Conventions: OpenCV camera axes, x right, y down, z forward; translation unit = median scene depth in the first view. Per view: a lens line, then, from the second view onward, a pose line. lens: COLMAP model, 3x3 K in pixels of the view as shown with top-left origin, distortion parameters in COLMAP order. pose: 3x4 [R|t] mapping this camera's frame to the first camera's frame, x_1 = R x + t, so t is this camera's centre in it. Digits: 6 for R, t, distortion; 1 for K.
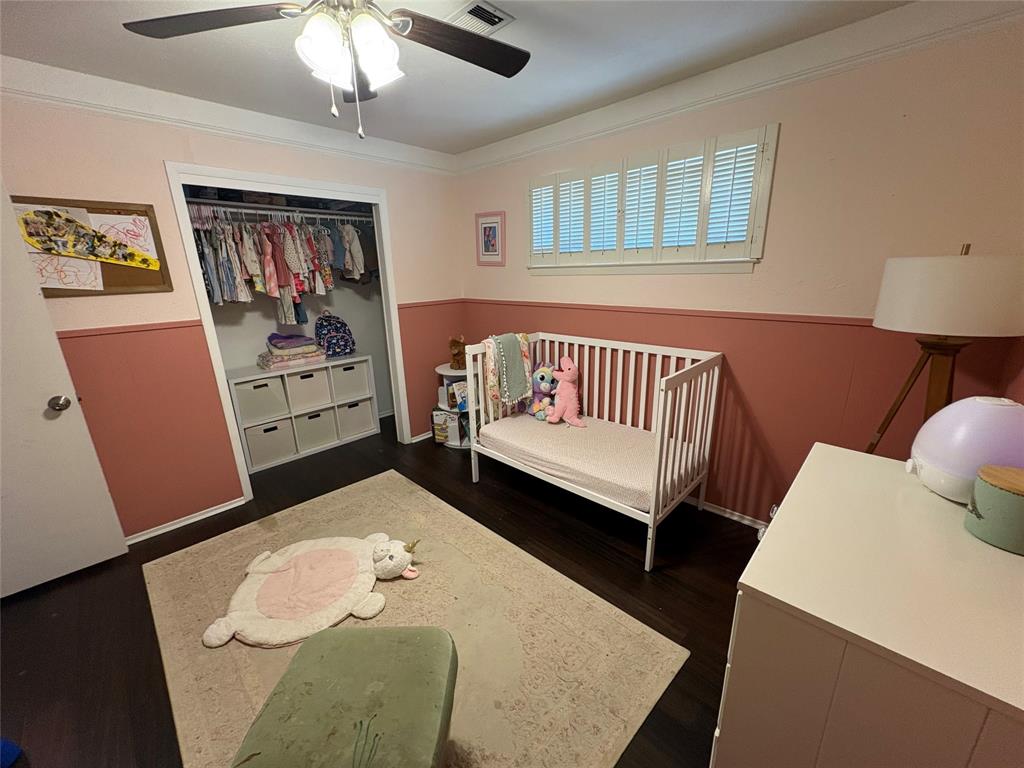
lens RADIAL K [[404.8, 0, 512.0], [0, 404.8, 384.0], [0, 0, 1]] dist [-0.000742, -0.000147]
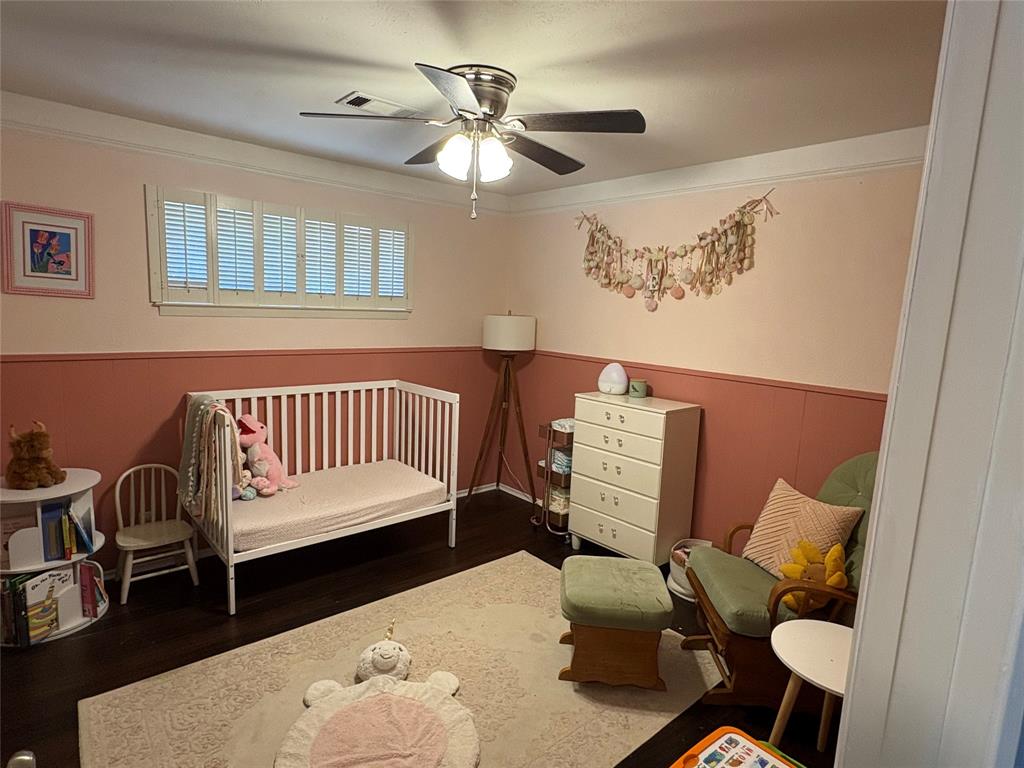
lens RADIAL K [[562.6, 0, 512.0], [0, 562.6, 384.0], [0, 0, 1]] dist [-0.002523, -0.000669]
pose [[0.076356, -0.111999, 0.990770, -1.003090], [0.226473, 0.969648, 0.092157, -0.119603], [-0.971020, 0.217346, 0.099404, 0.387218]]
